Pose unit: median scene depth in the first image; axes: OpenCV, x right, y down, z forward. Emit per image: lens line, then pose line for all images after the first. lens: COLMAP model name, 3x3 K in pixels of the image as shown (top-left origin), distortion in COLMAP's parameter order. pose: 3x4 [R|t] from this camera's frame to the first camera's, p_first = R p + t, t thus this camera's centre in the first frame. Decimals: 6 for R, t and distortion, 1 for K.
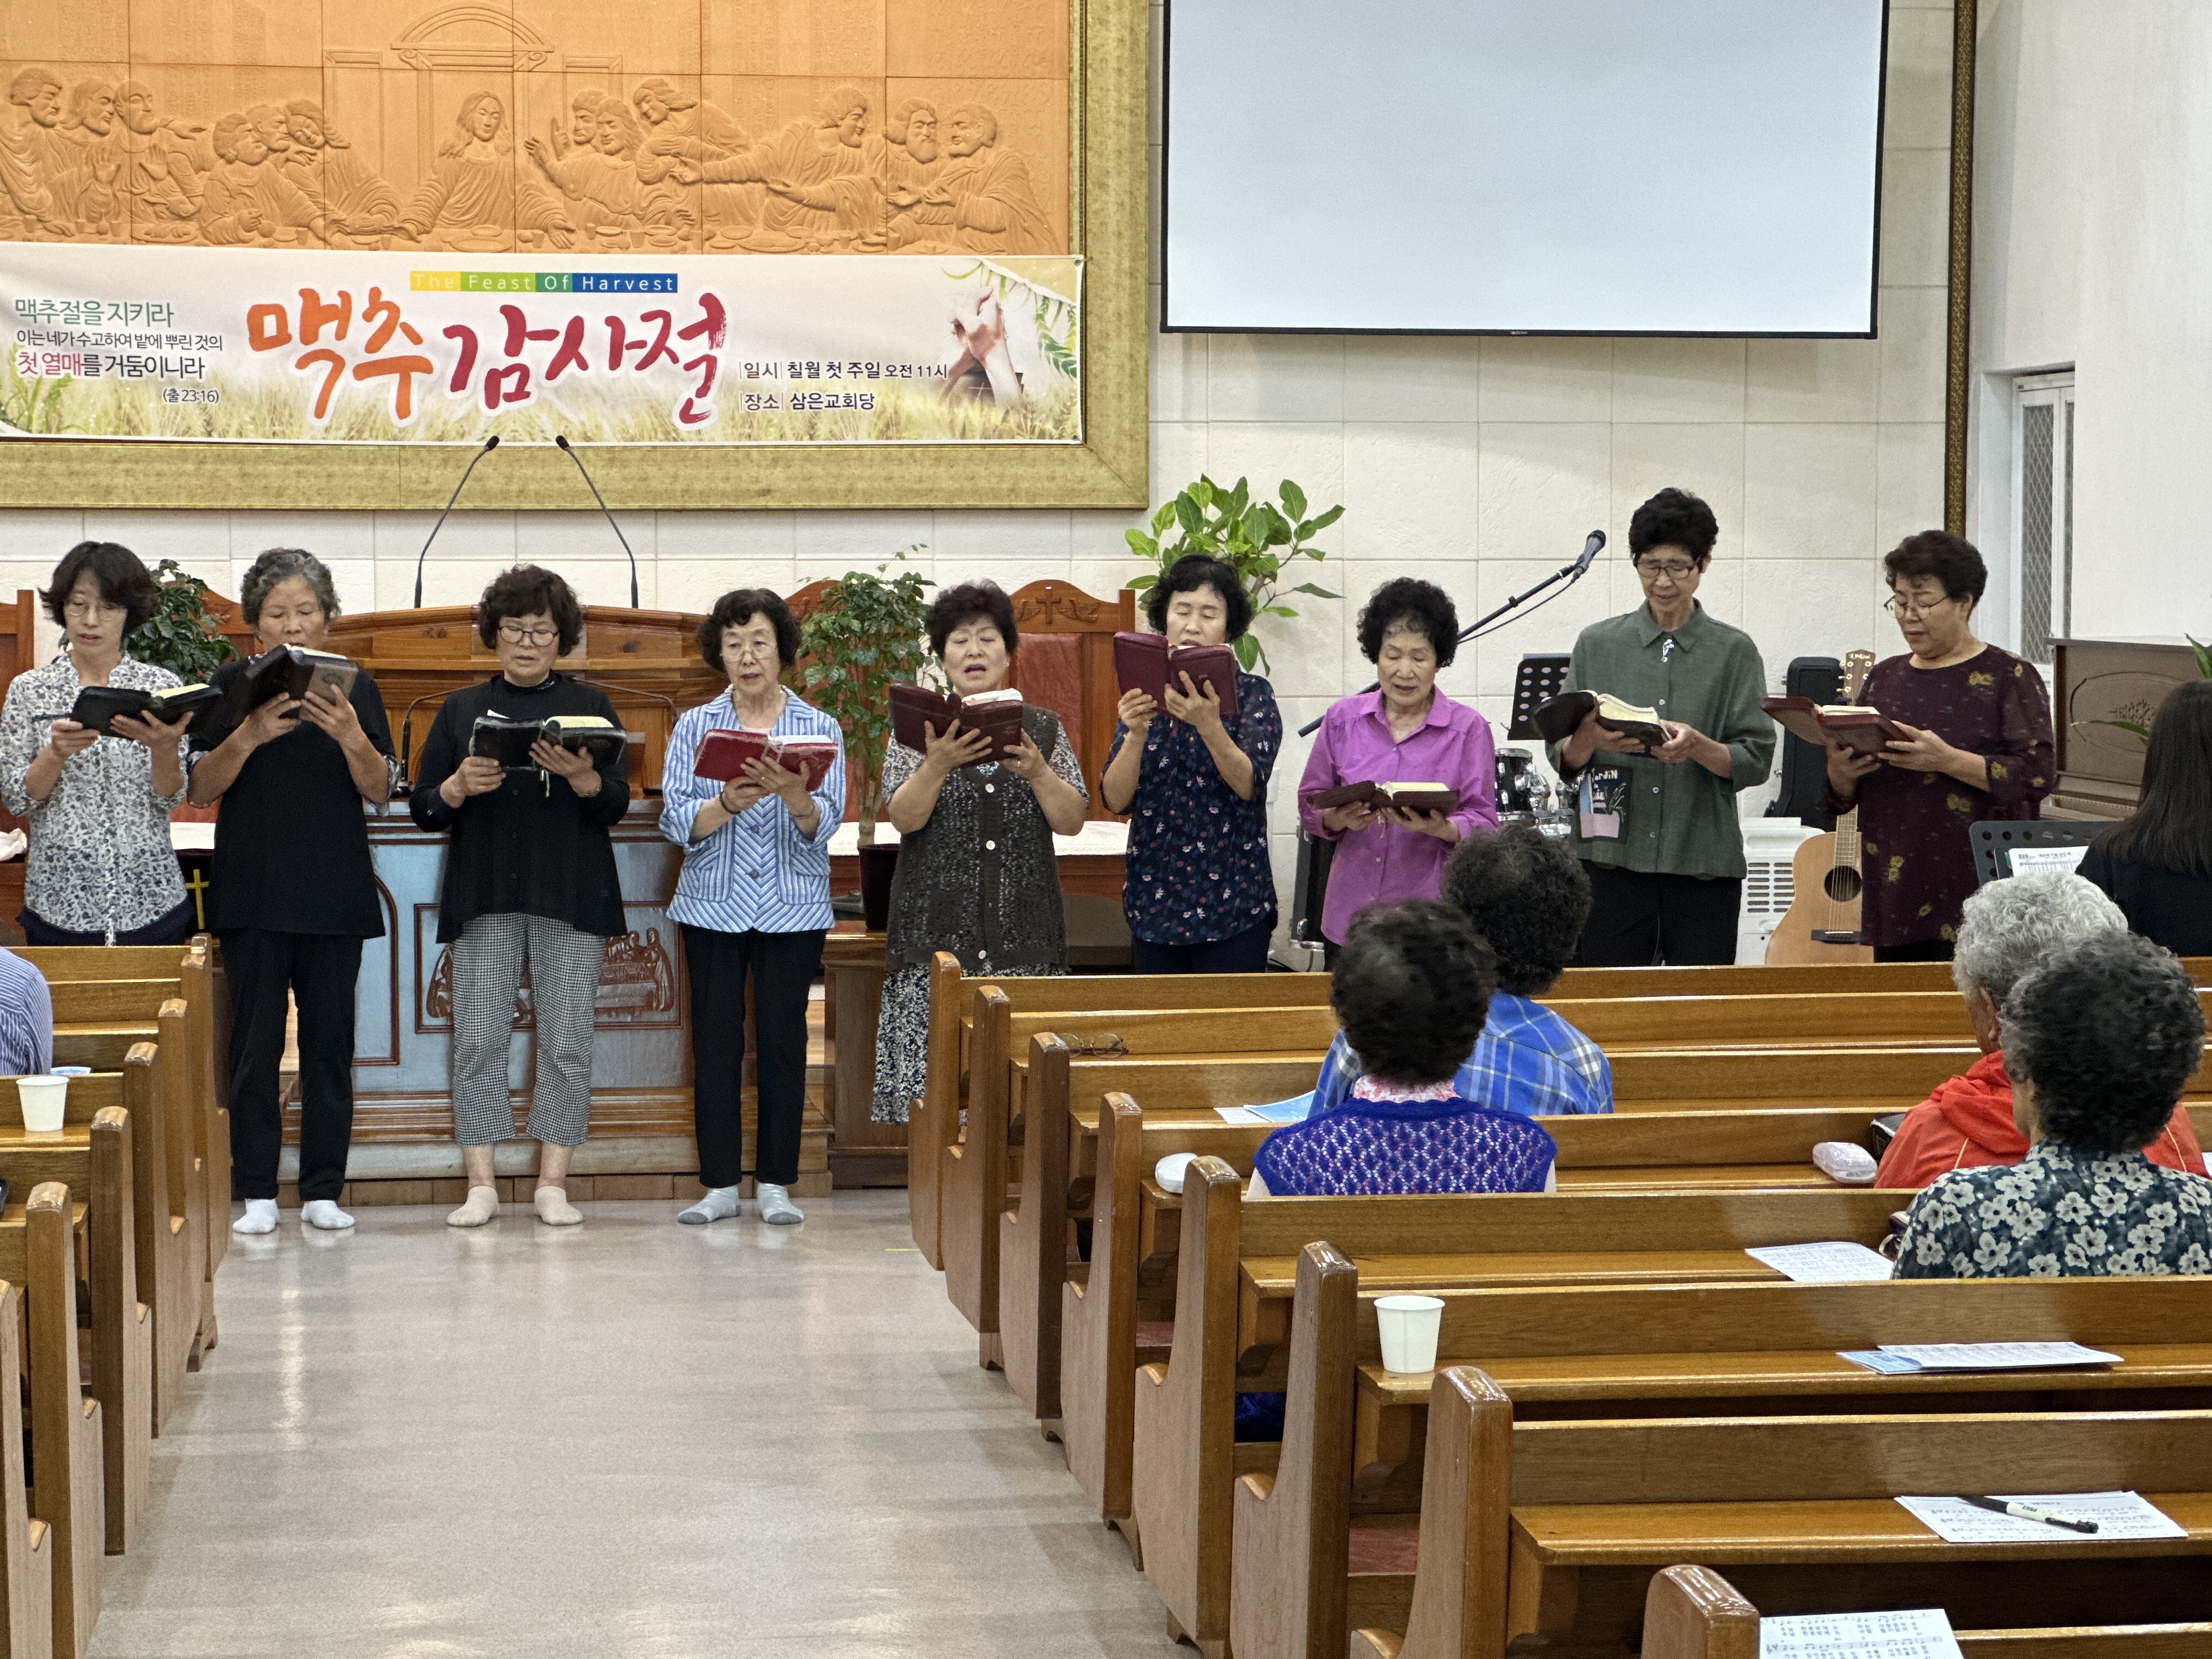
lens RADIAL K [[5017.0, 0, 1102.5], [0, 5017.0, 804.2], [0, 0, 1]] dist [0.186282, 0.000000]
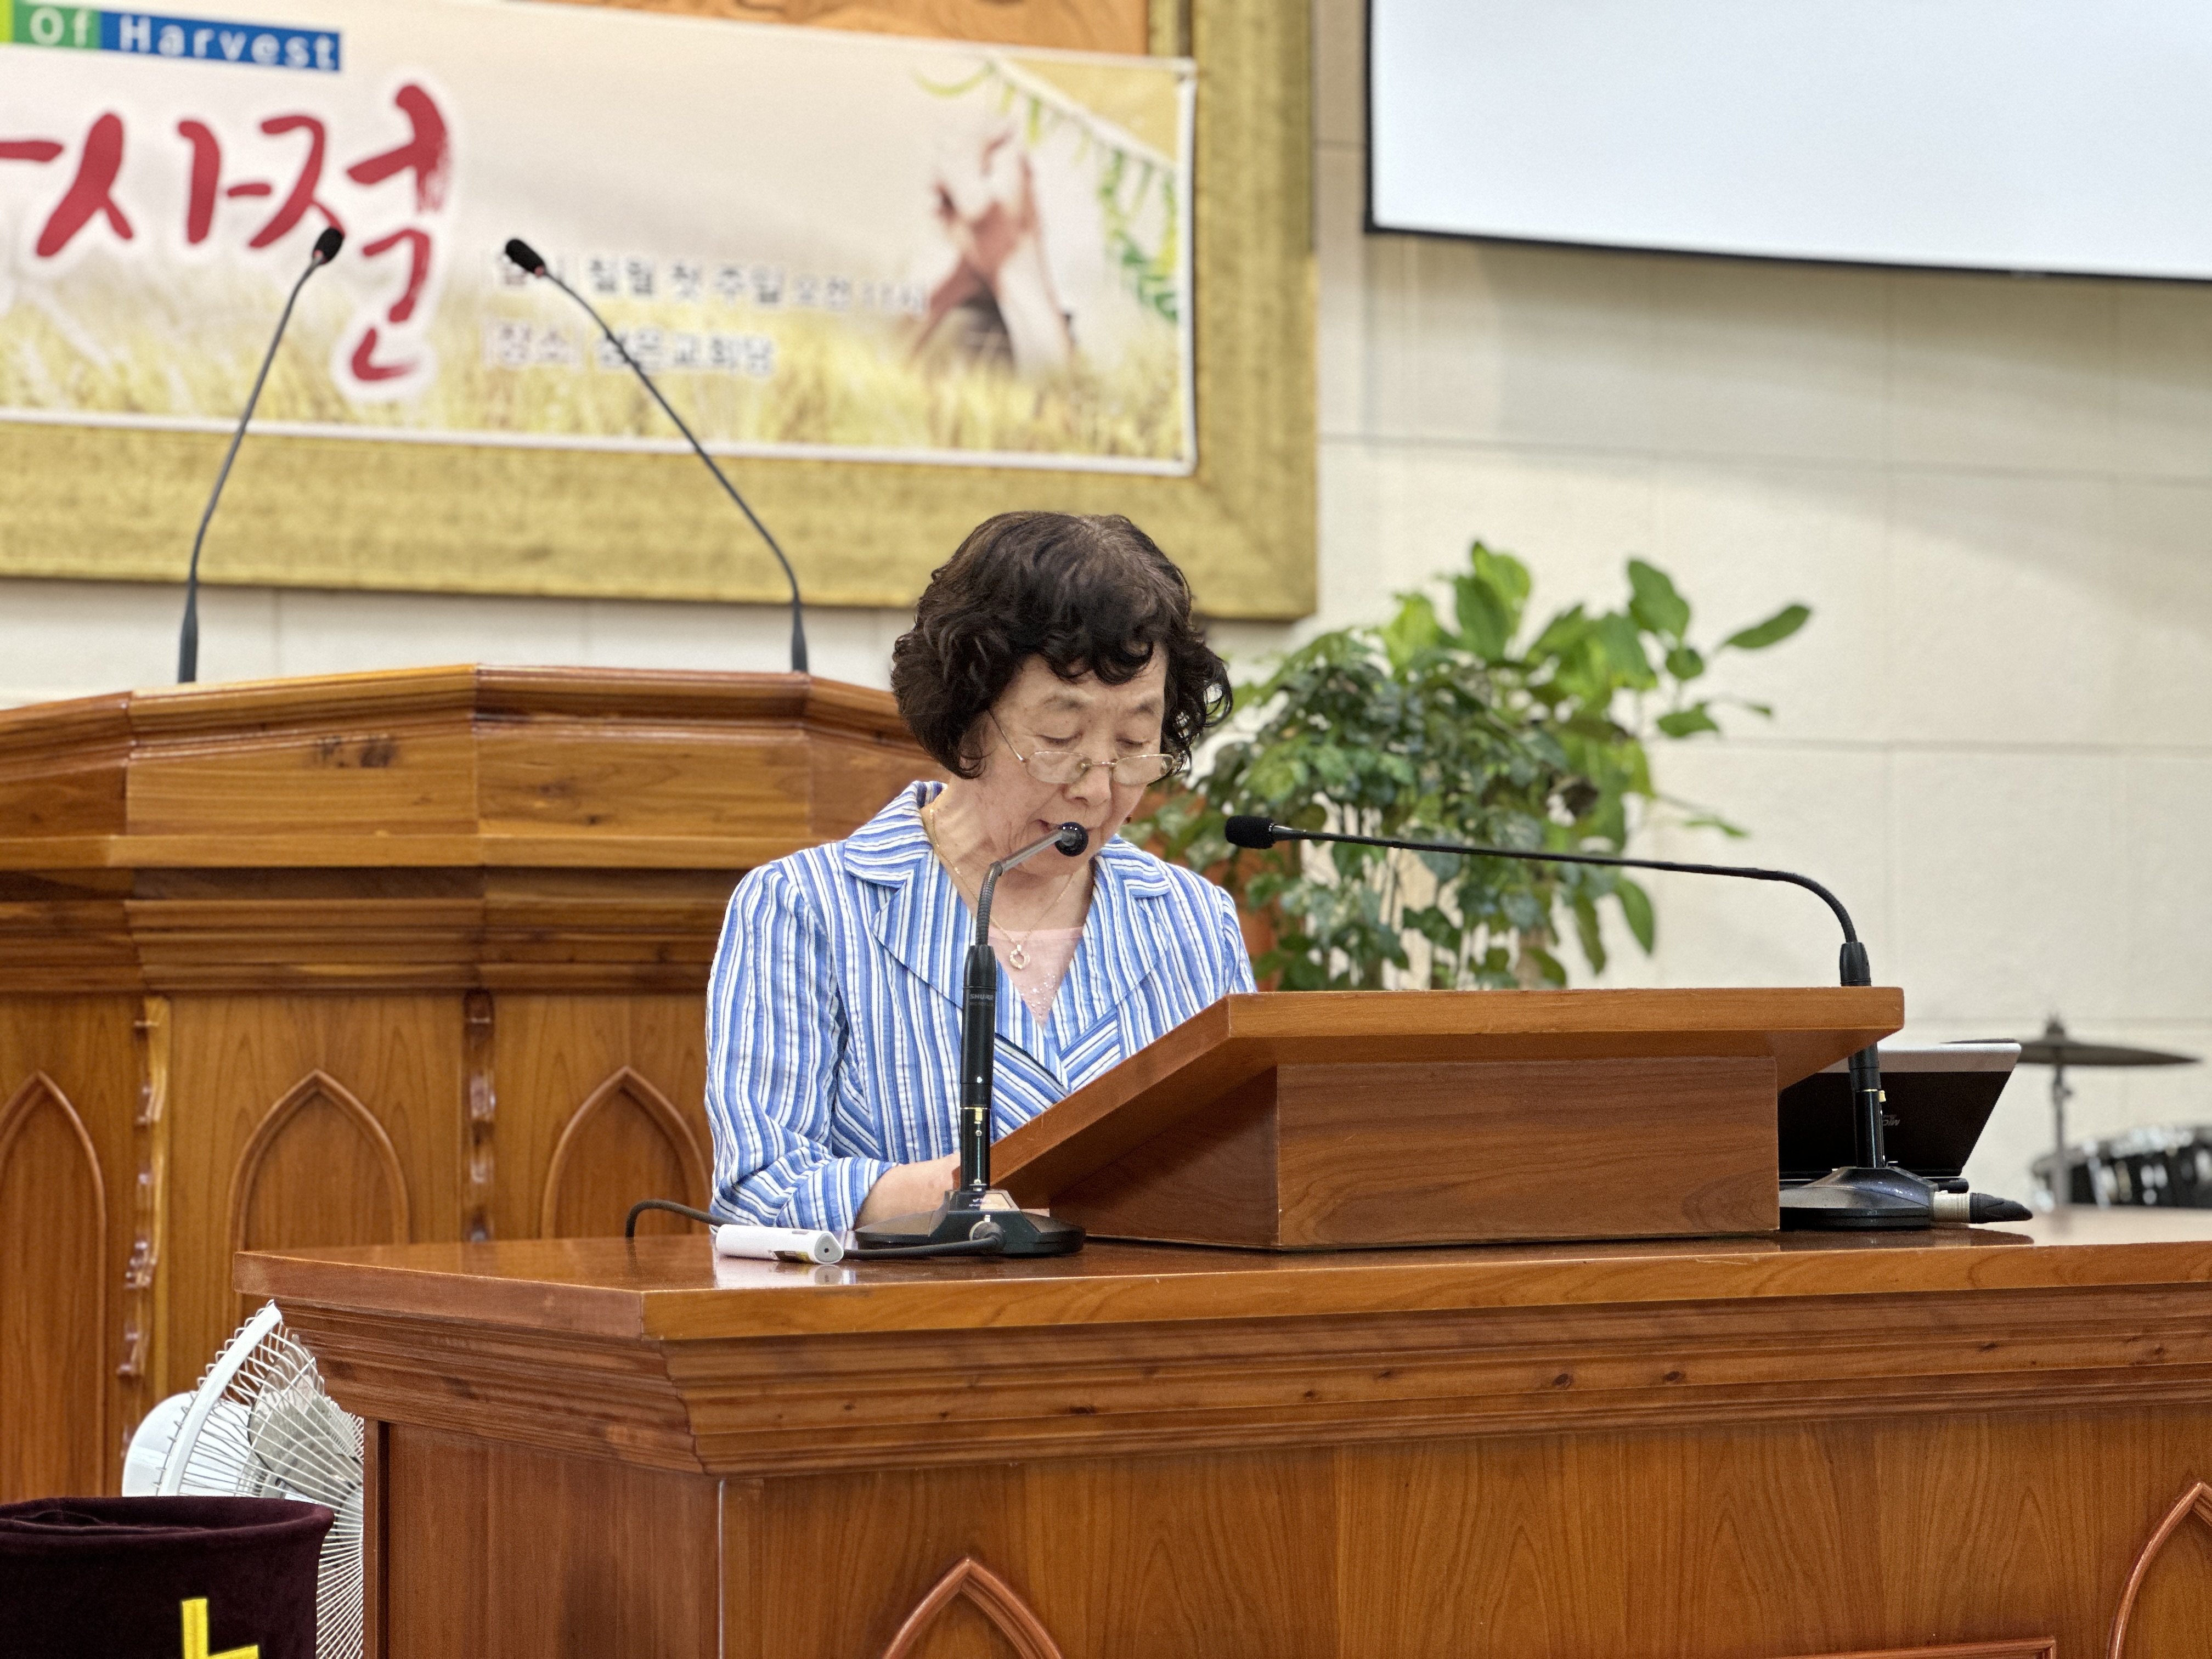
lens RADIAL K [[5017.0, 0, 1169.8], [0, 5017.0, 781.8], [0, 0, 1]] dist [0.186282, 0.000000]
pose [[0.936239, 0.009138, 0.351244, -0.168915], [0.026190, 0.995066, -0.095698, -0.000197], [-0.350386, 0.098795, 0.931380, 0.589088]]
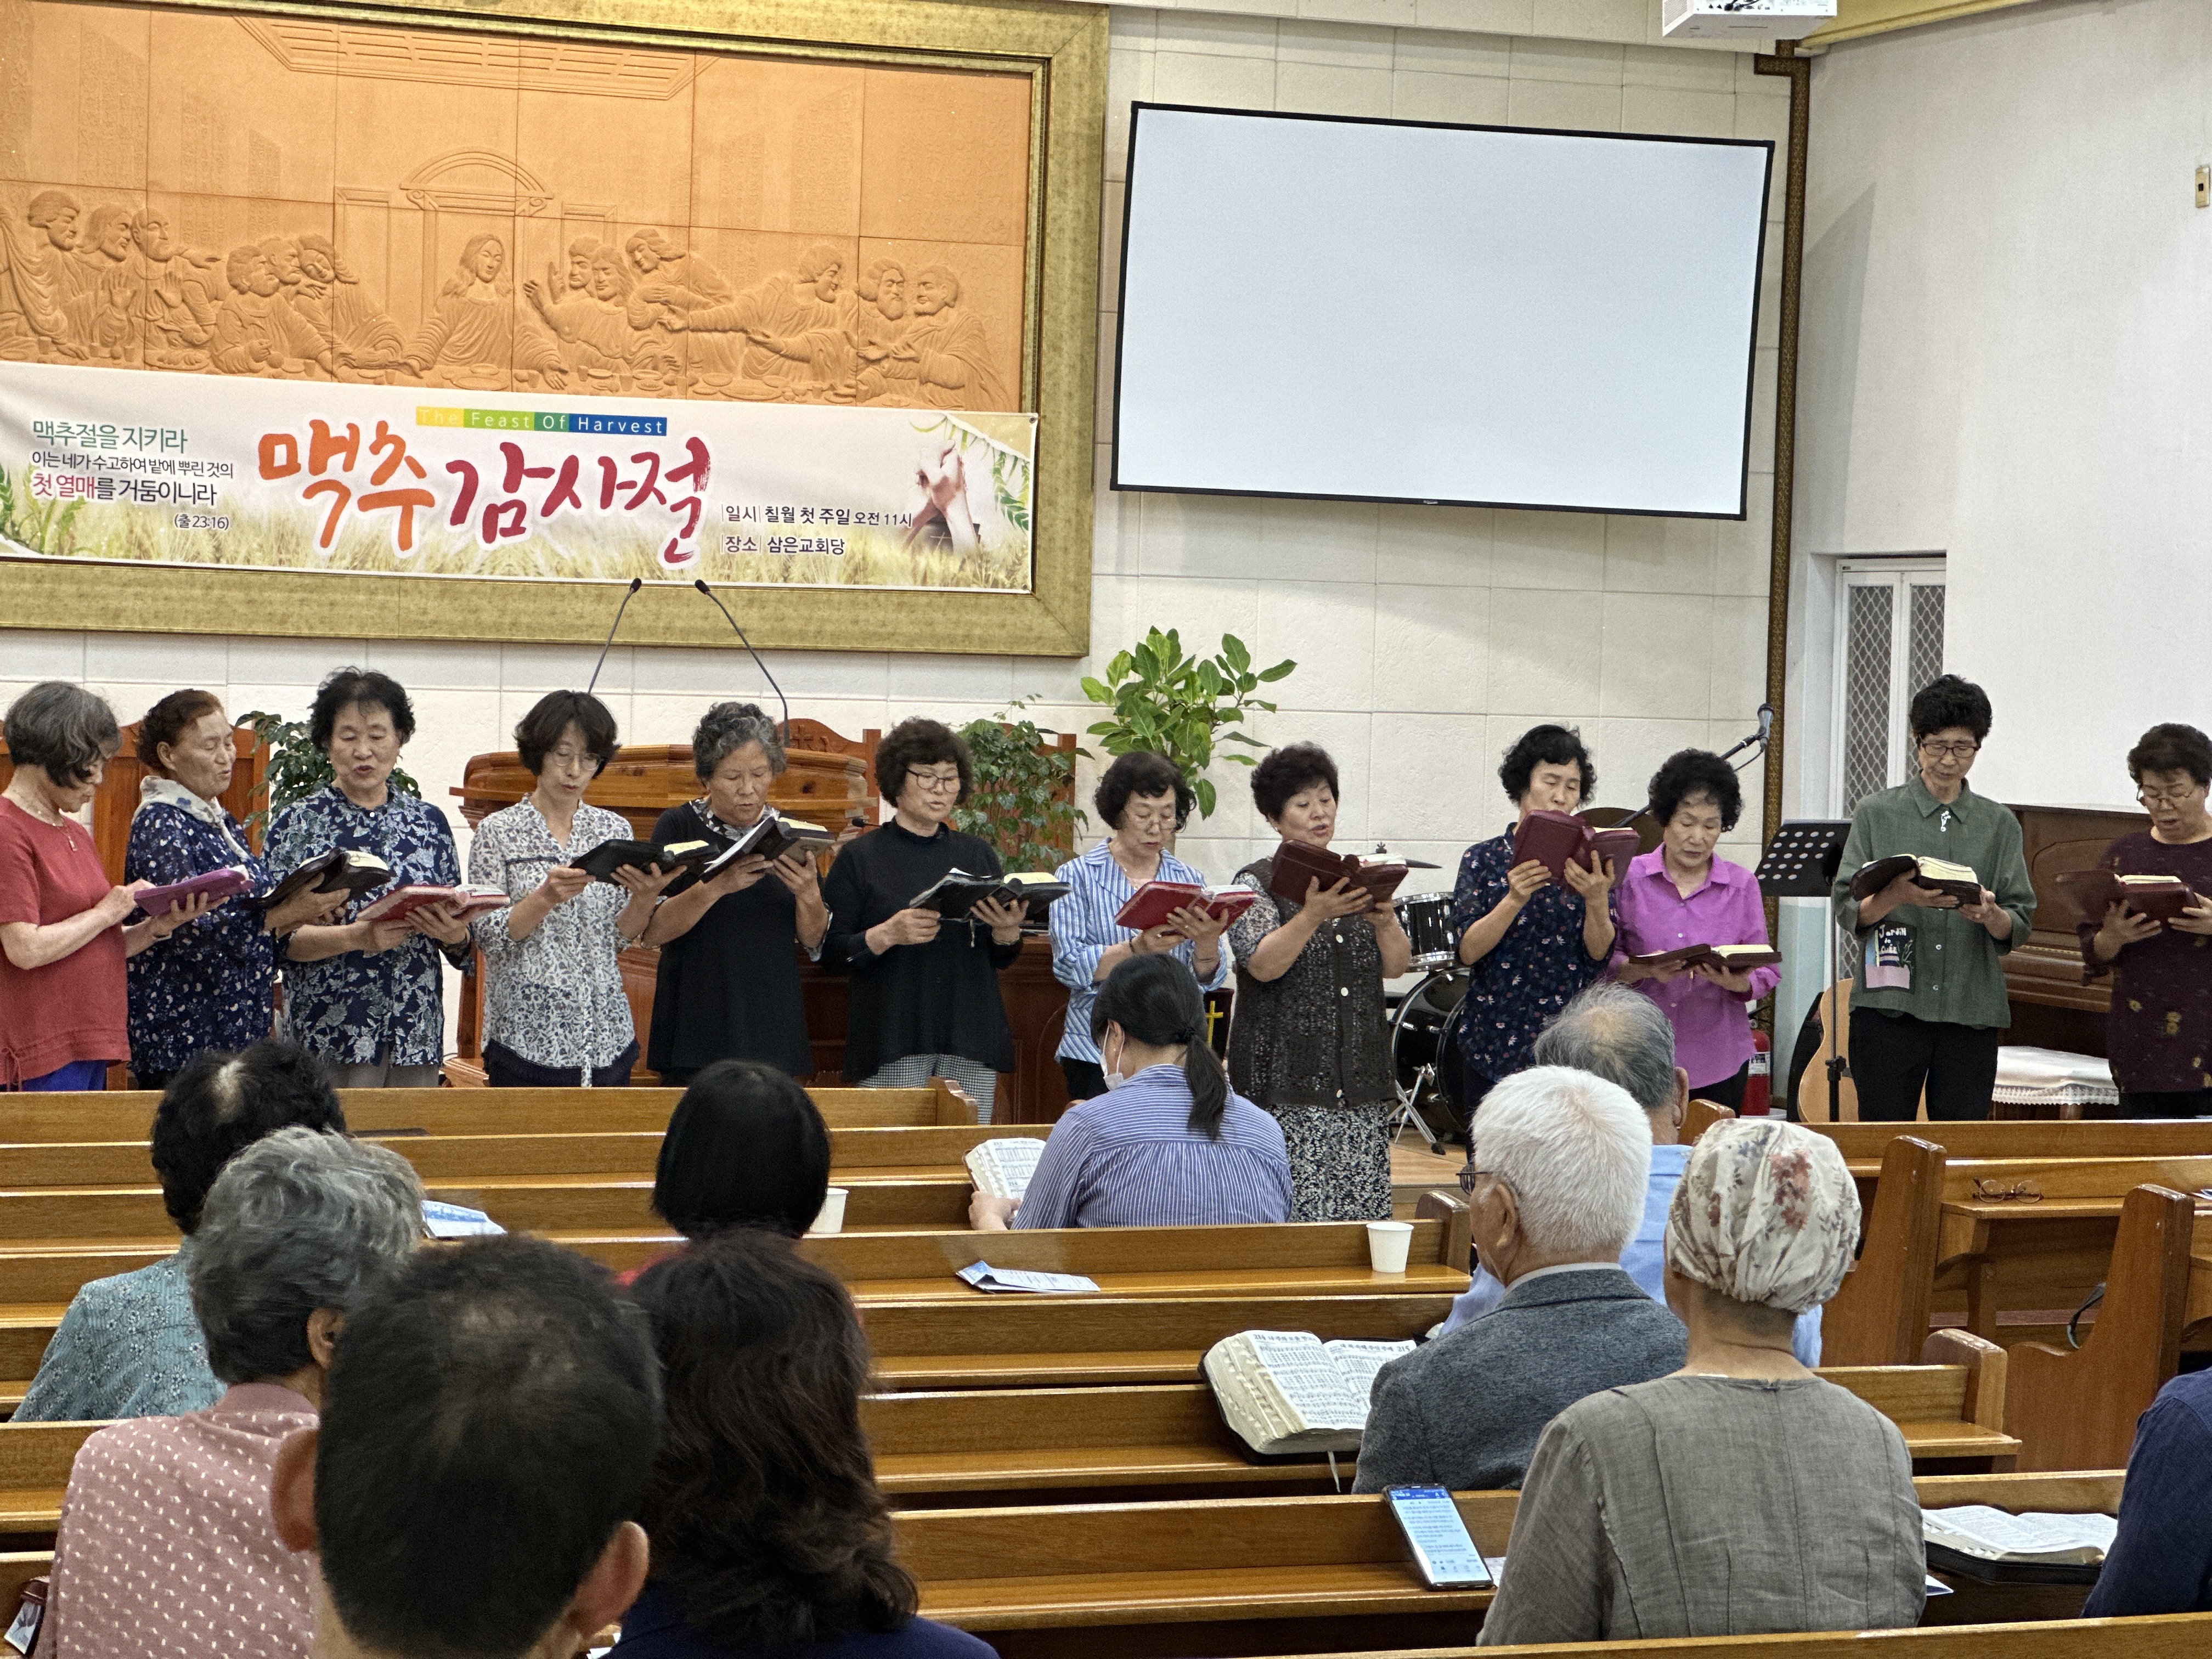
lens RADIAL K [[5017.0, 0, 1119.5], [0, 5017.0, 783.8], [0, 0, 1]] dist [0.186282, 0.000000]
pose [[0.967363, 0.020212, 0.252588, -0.254305], [-0.014271, 0.999577, -0.025330, -0.005893], [-0.252993, 0.020898, 0.967242, -0.016278]]
